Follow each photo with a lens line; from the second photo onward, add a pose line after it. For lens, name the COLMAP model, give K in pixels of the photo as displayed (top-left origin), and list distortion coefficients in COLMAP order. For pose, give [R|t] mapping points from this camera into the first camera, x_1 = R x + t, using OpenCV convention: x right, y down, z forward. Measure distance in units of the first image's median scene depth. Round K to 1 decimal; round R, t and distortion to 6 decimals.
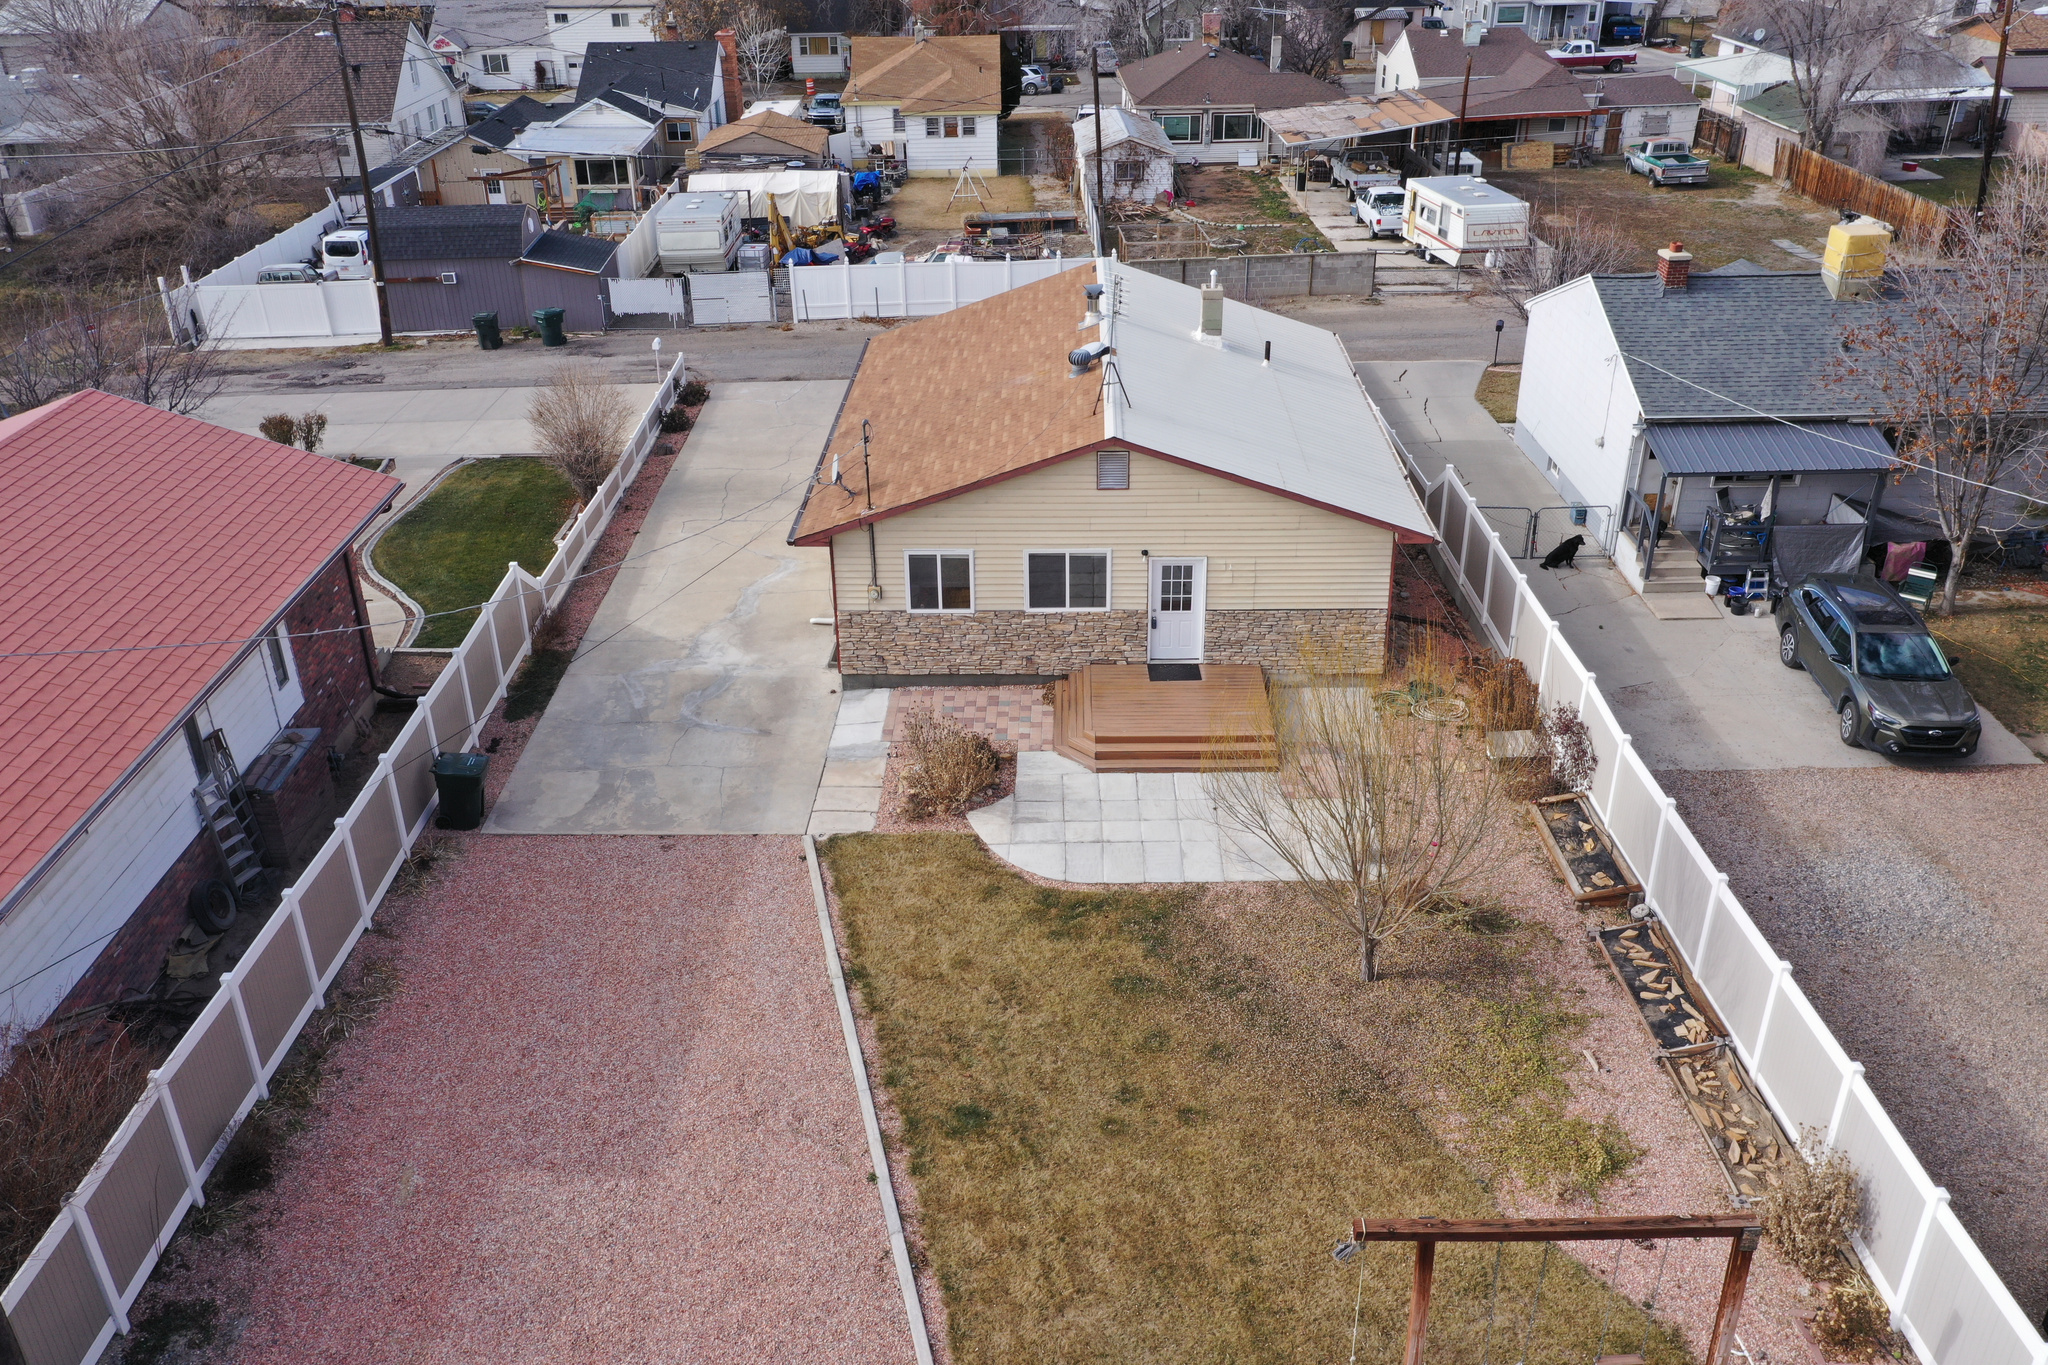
lens RADIAL K [[1630.7, 0, 1016.8], [0, 1630.7, 681.2], [0, 0, 1]] dist [0.009566, 0.009368]
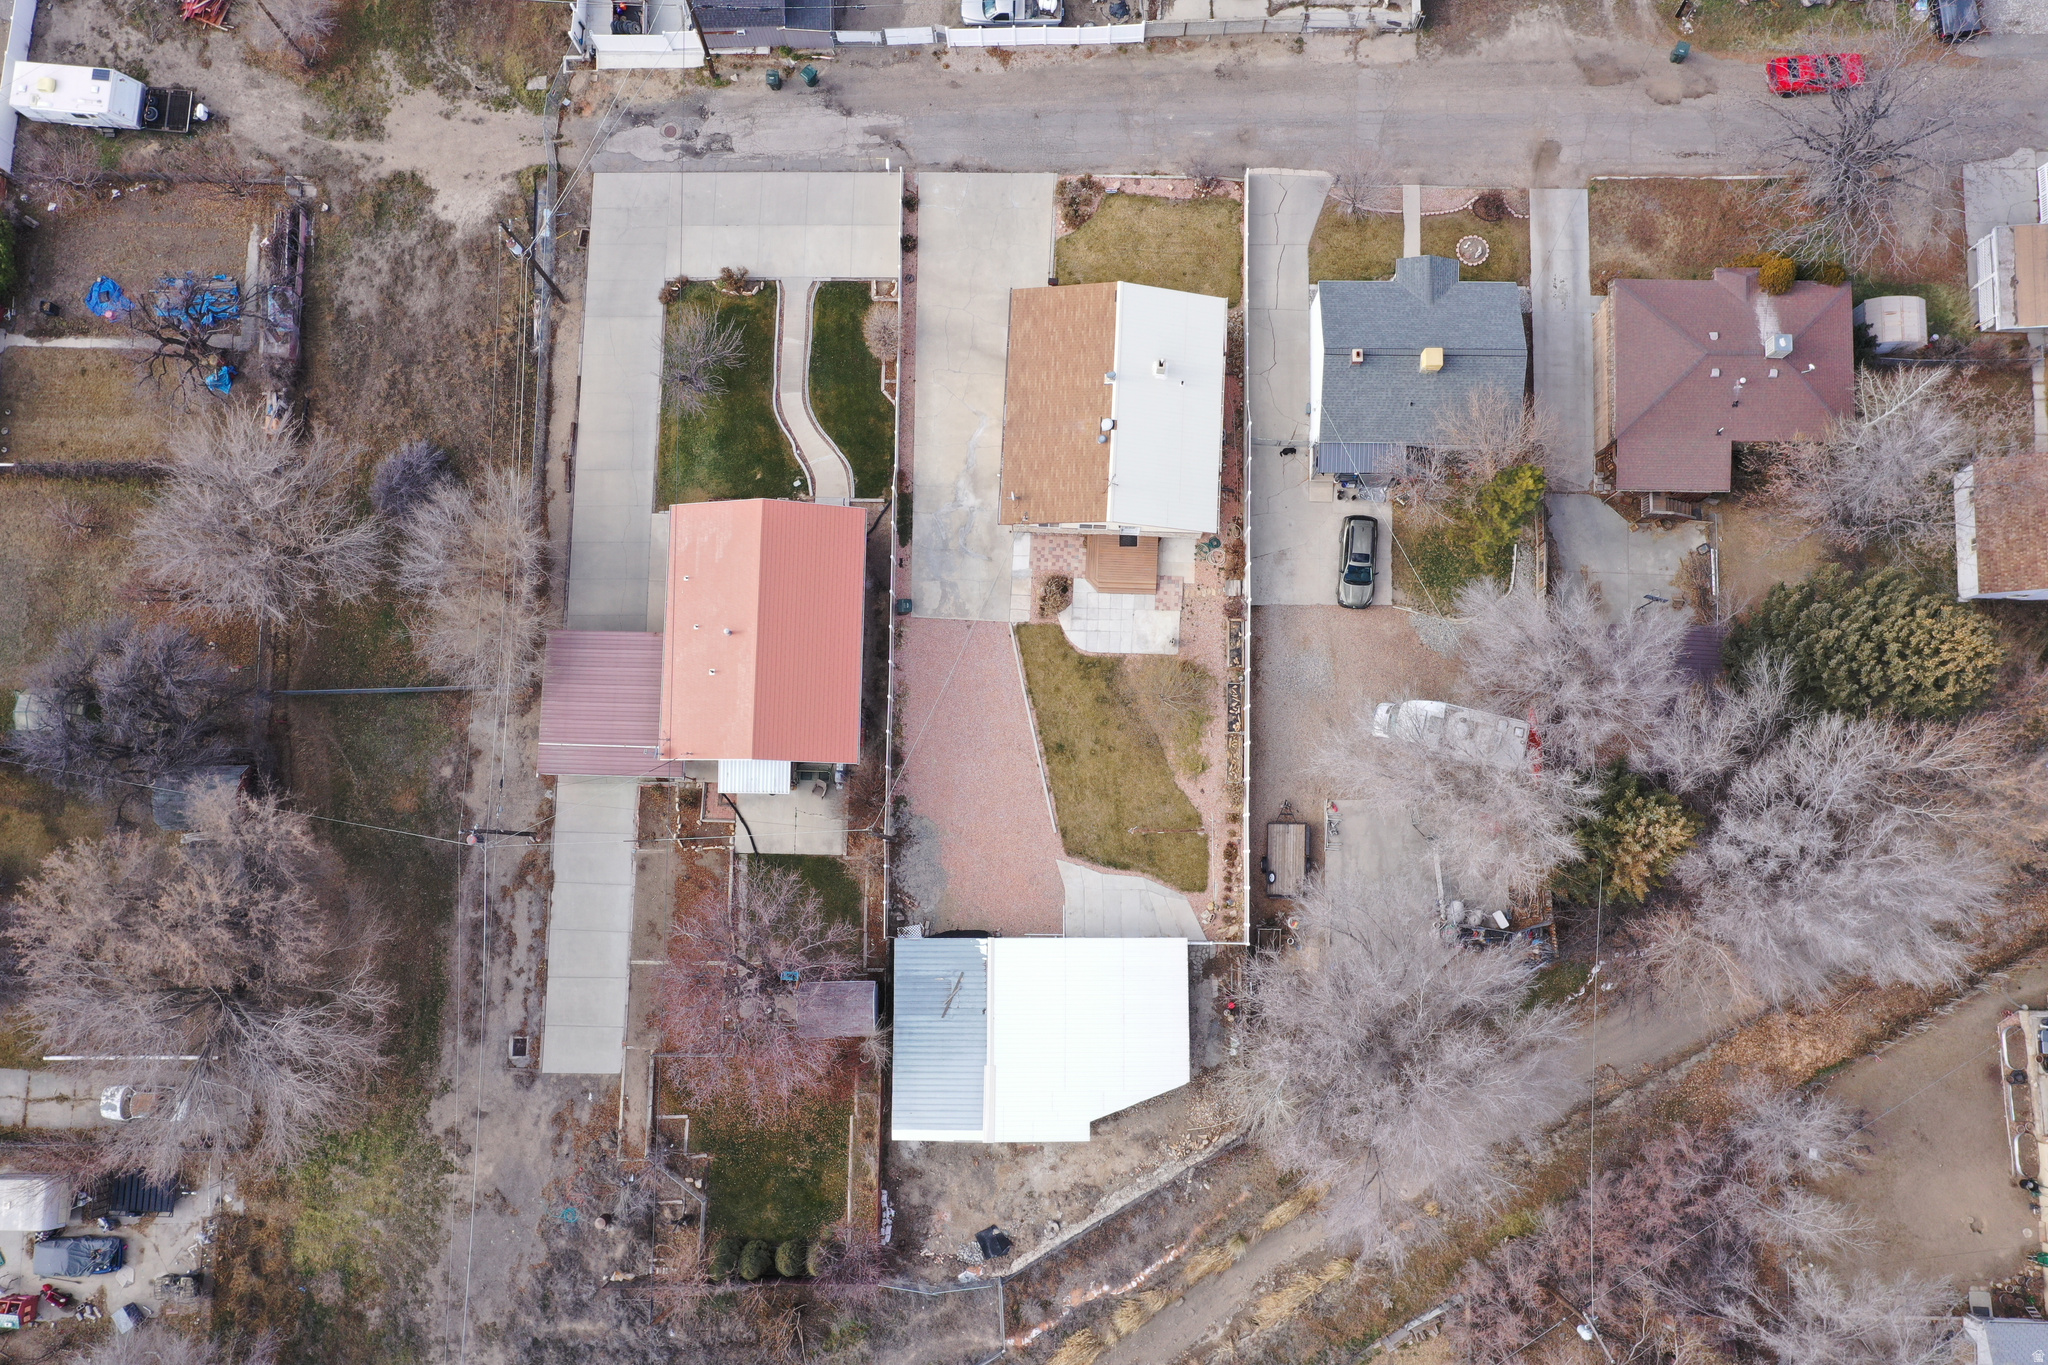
lens RADIAL K [[1630.7, 0, 1016.8], [0, 1630.7, 681.2], [0, 0, 1]] dist [0.009566, 0.009368]
pose [[0.999742, 0.020345, -0.010113, -0.075140], [-0.003262, 0.569029, 0.822311, -2.480242], [0.022485, -0.822066, 0.568948, -0.958264]]
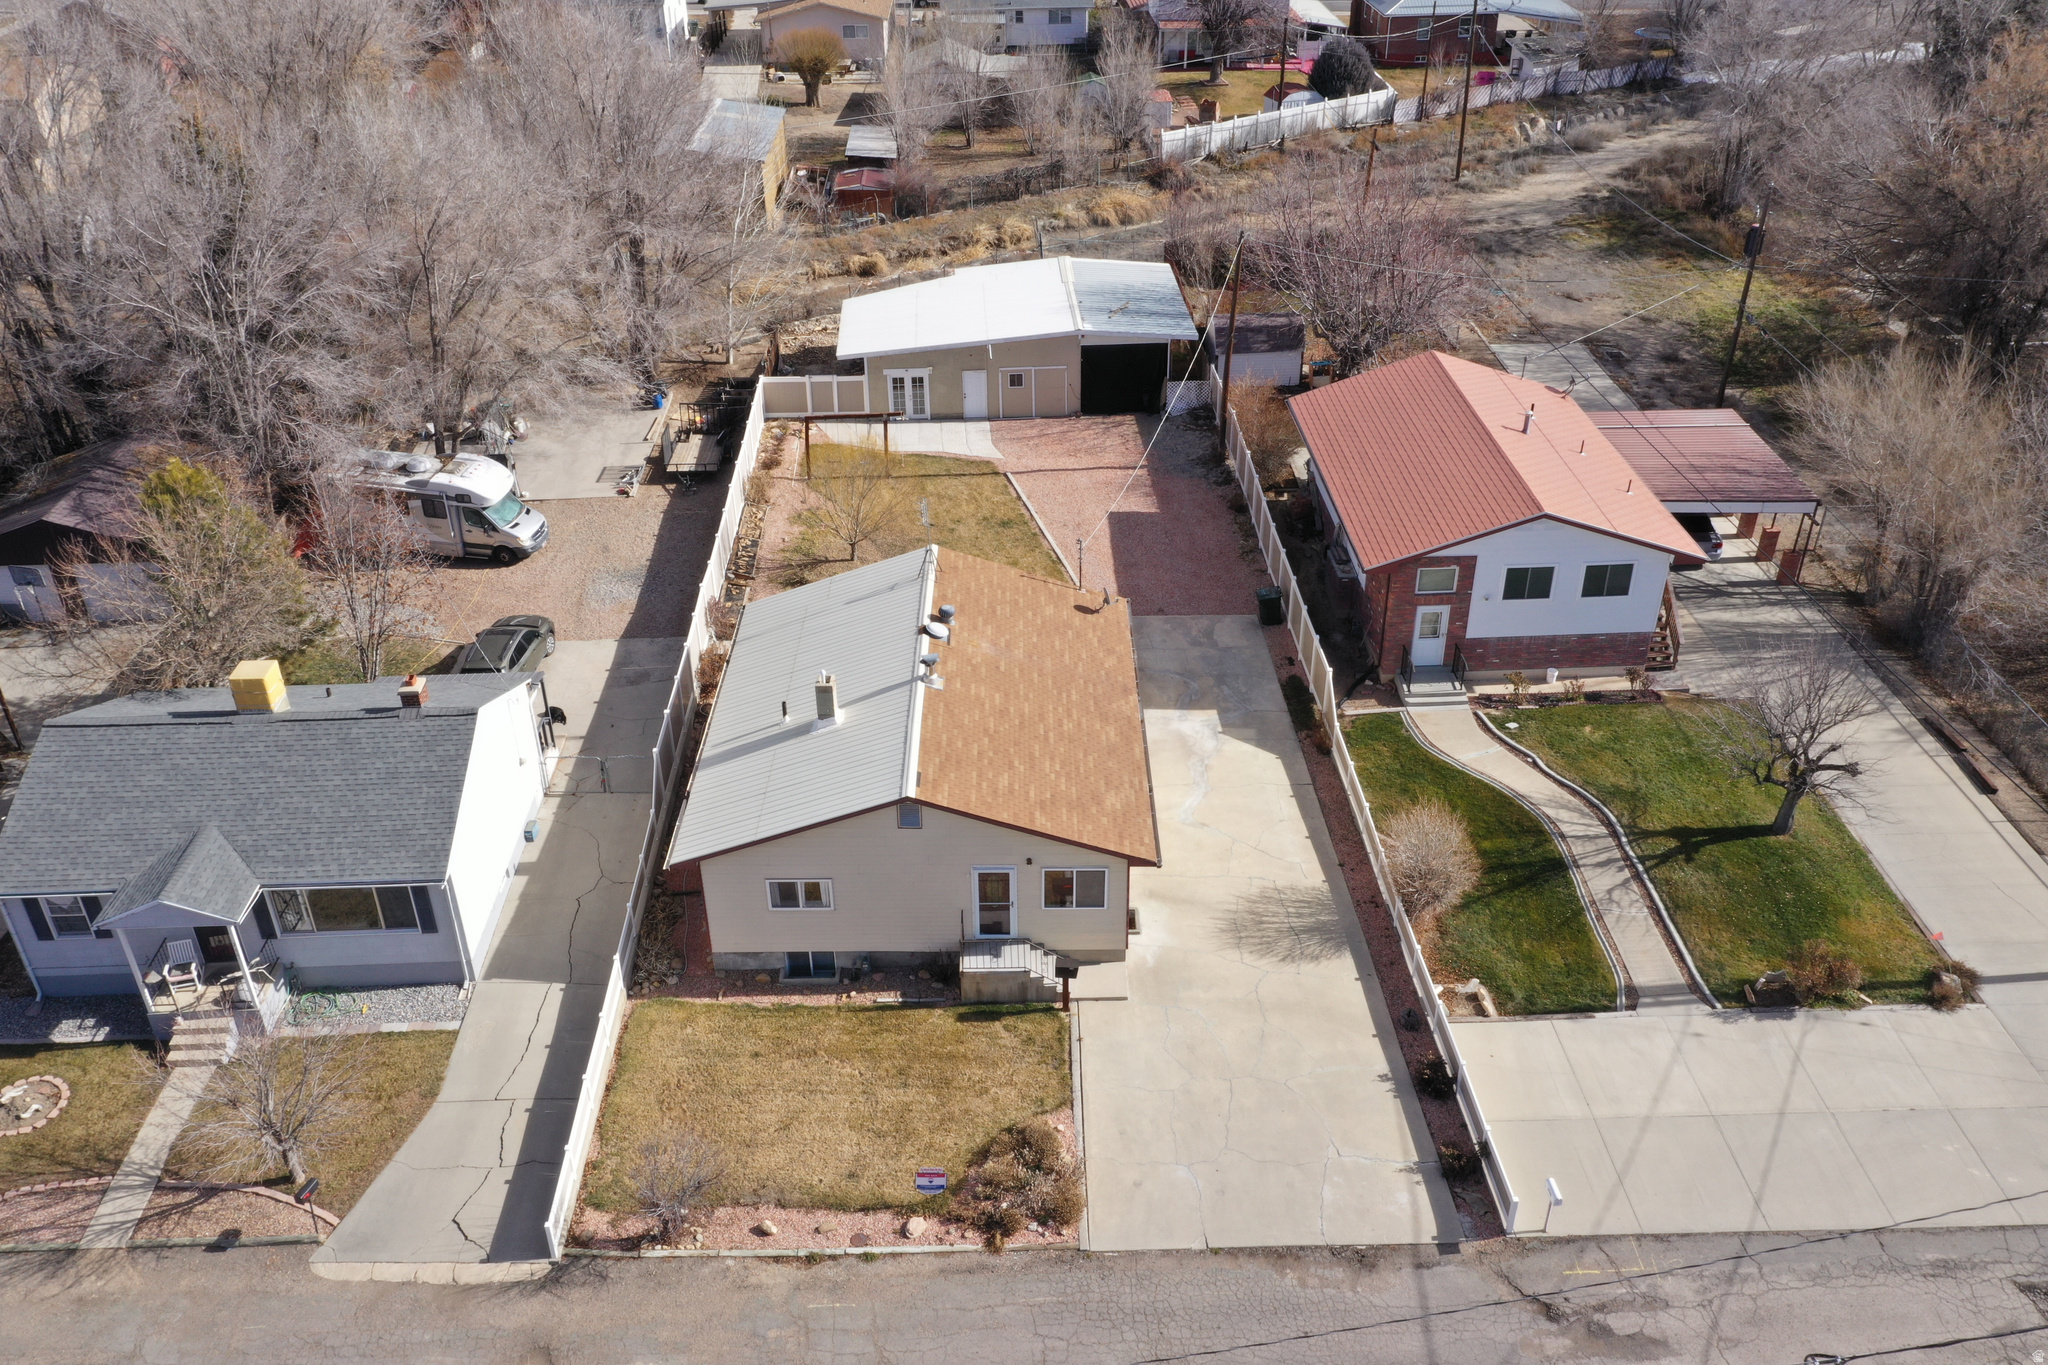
lens RADIAL K [[1630.7, 0, 1016.8], [0, 1630.7, 681.2], [0, 0, 1]] dist [0.009566, 0.009368]
pose [[-0.999136, 0.040488, -0.009423, -0.006623], [0.012477, 0.508304, 0.861087, -1.575211], [0.039654, 0.860225, -0.508370, 2.031253]]
